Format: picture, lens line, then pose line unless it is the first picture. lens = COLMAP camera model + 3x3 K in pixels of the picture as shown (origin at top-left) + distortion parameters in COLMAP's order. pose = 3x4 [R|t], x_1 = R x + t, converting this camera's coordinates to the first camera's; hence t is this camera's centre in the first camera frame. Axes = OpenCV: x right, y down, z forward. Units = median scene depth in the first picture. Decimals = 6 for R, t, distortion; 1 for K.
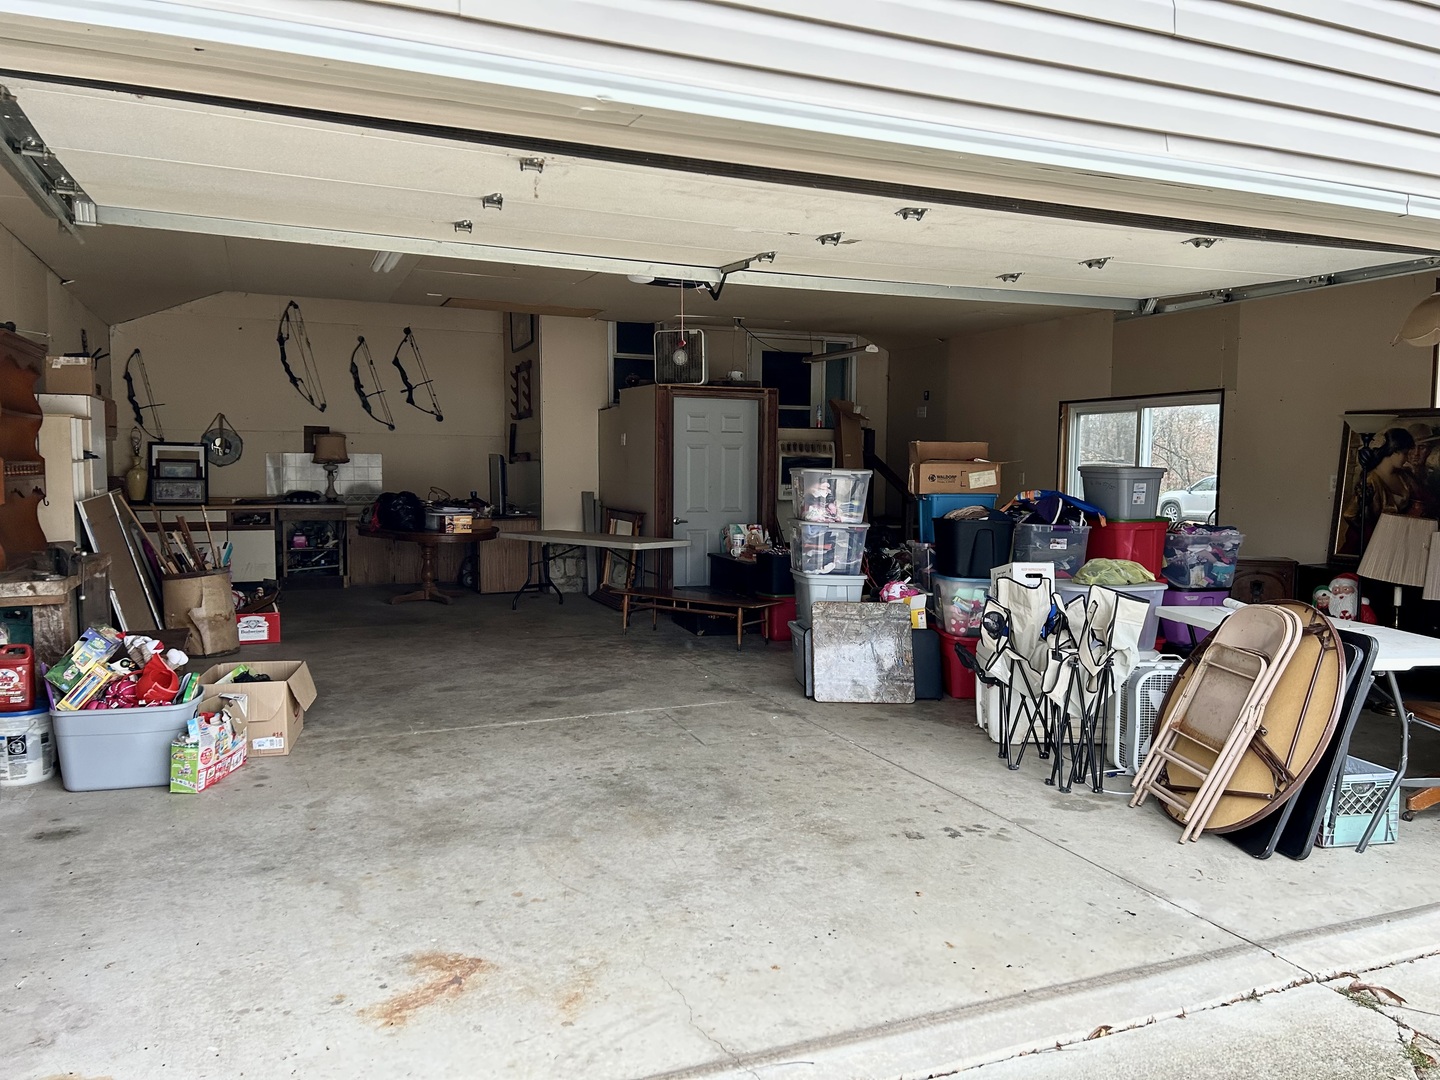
lens RADIAL K [[1093.3, 0, 722.2], [0, 1093.3, 541.8], [0, 0, 1]] dist [0.032349, -0.001884]
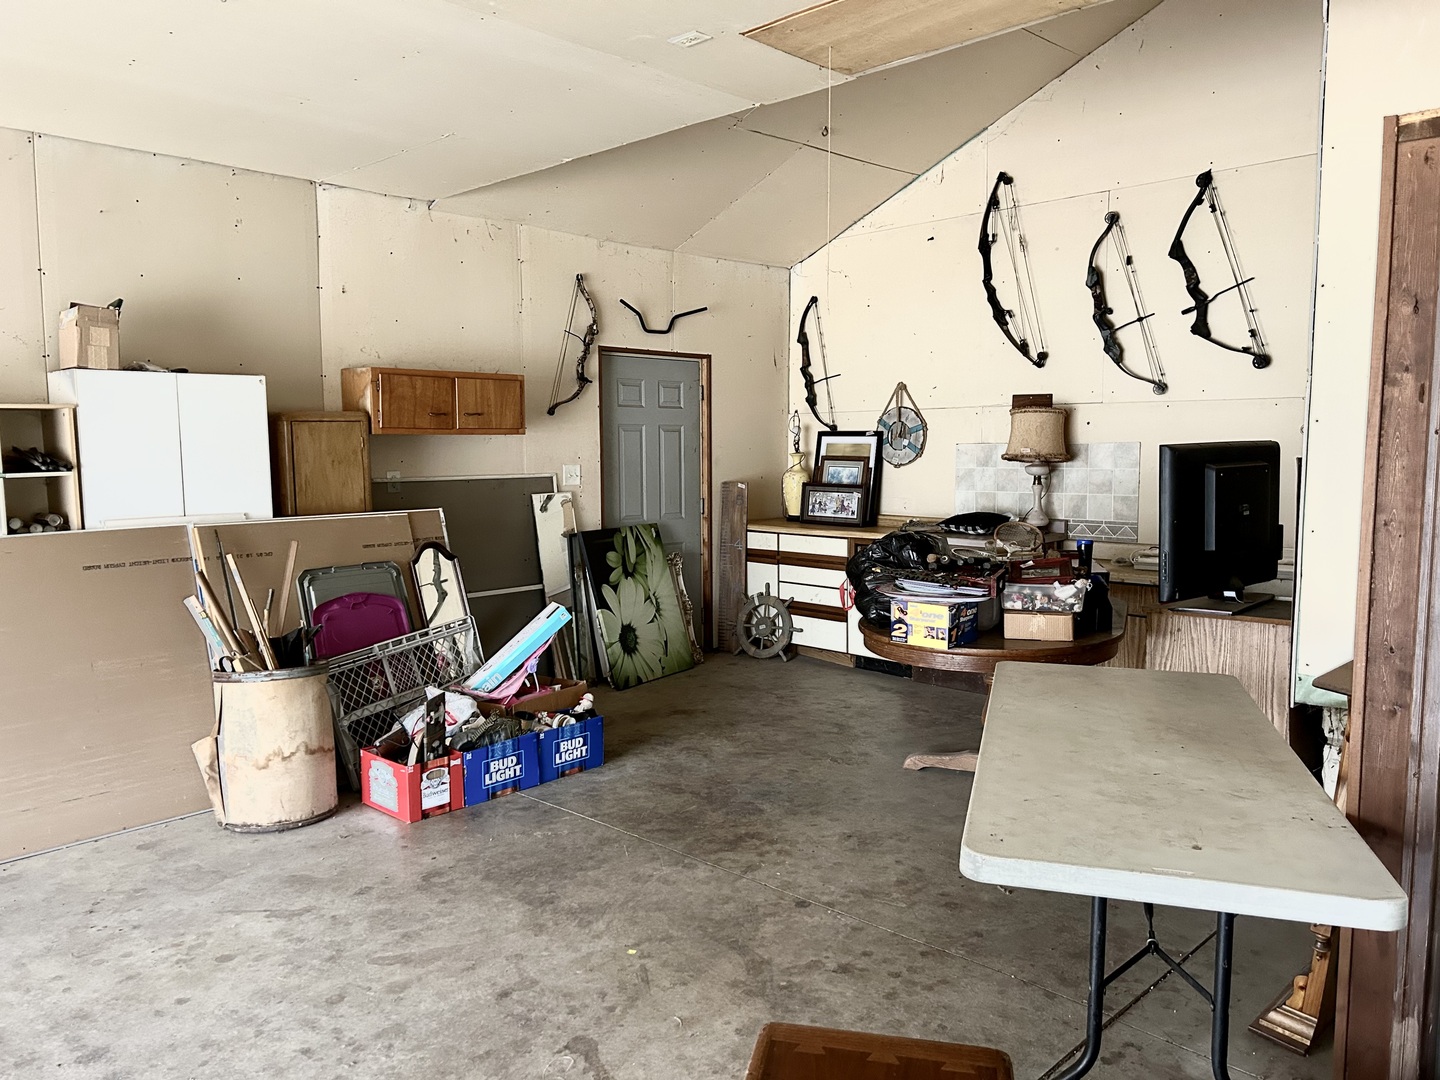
lens RADIAL K [[1093.3, 0, 719.8], [0, 1093.3, 542.1], [0, 0, 1]] dist [0.032349, -0.001884]
pose [[0.380672, 0.072634, -0.921853, 0.085708], [-0.054845, 0.996929, 0.055902, -0.055090], [0.923082, 0.029279, 0.383487, 0.664280]]
